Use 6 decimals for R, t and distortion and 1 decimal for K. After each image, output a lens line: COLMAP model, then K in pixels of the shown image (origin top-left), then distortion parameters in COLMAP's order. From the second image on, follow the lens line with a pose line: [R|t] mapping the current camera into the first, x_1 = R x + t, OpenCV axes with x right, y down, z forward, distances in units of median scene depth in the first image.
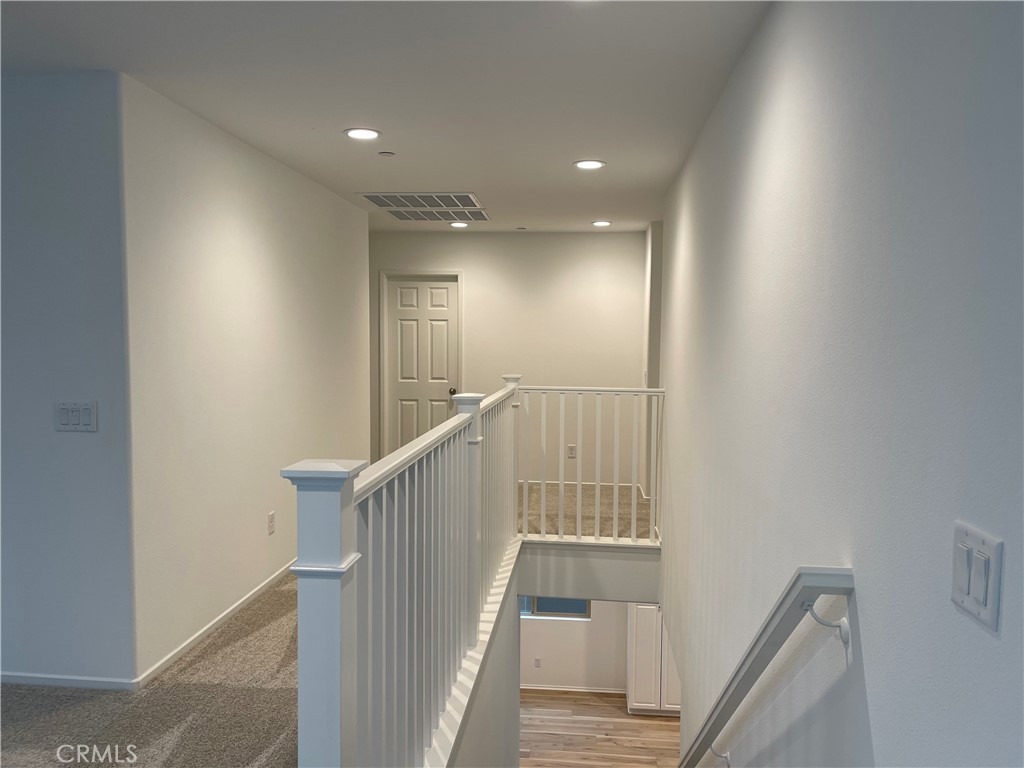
lens RADIAL K [[778.7, 0, 517.7], [0, 778.7, 389.0], [0, 0, 1]] dist [0.093468, -0.114164]
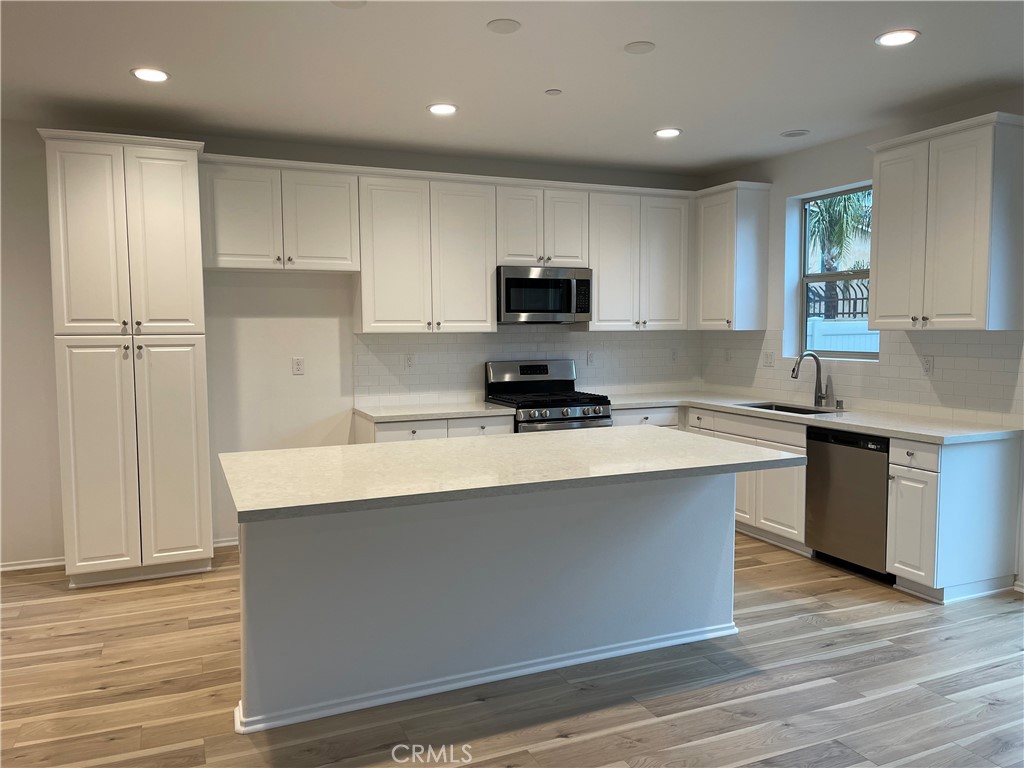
lens RADIAL K [[778.7, 0, 517.7], [0, 778.7, 389.0], [0, 0, 1]] dist [0.093468, -0.114164]
pose [[0.878287, -0.051304, 0.475374, 0.158868], [0.045469, 0.998683, 0.023774, 0.301189], [-0.475967, 0.000735, 0.879463, 0.476180]]
